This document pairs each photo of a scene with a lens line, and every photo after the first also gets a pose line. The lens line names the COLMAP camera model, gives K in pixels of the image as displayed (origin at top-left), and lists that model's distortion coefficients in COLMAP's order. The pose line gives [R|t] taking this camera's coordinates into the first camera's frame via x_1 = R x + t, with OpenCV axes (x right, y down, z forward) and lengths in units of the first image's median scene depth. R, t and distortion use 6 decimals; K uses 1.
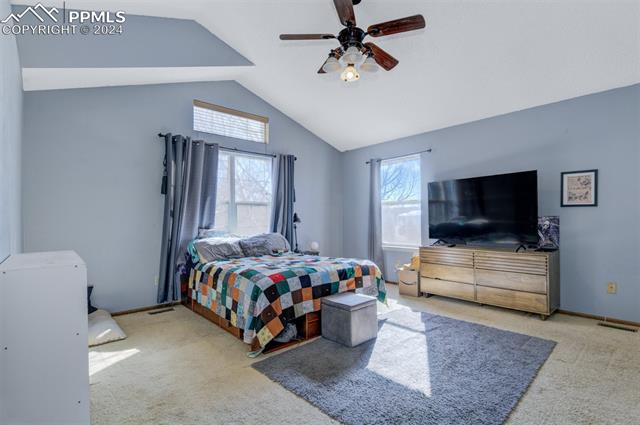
lens RADIAL K [[314.1, 0, 323.0], [0, 314.1, 220.5], [0, 0, 1]] dist [-0.000717, -0.000112]
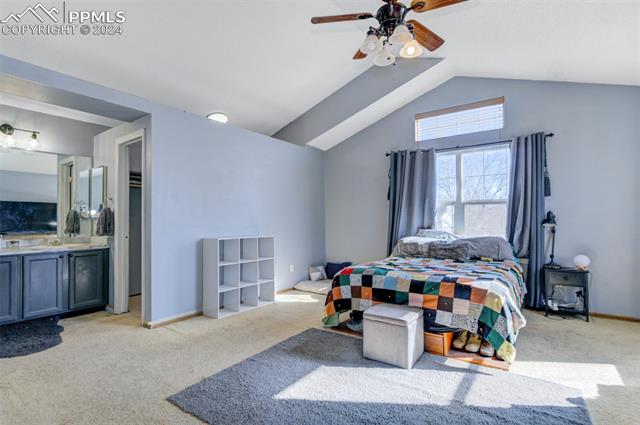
lens RADIAL K [[314.1, 0, 323.0], [0, 314.1, 220.5], [0, 0, 1]] dist [-0.000717, -0.000112]
pose [[0.210228, 0.005704, -0.977636, 0.684233], [-0.003198, 0.999982, 0.005147, -0.007206], [0.977647, 0.002045, 0.210243, 0.473016]]
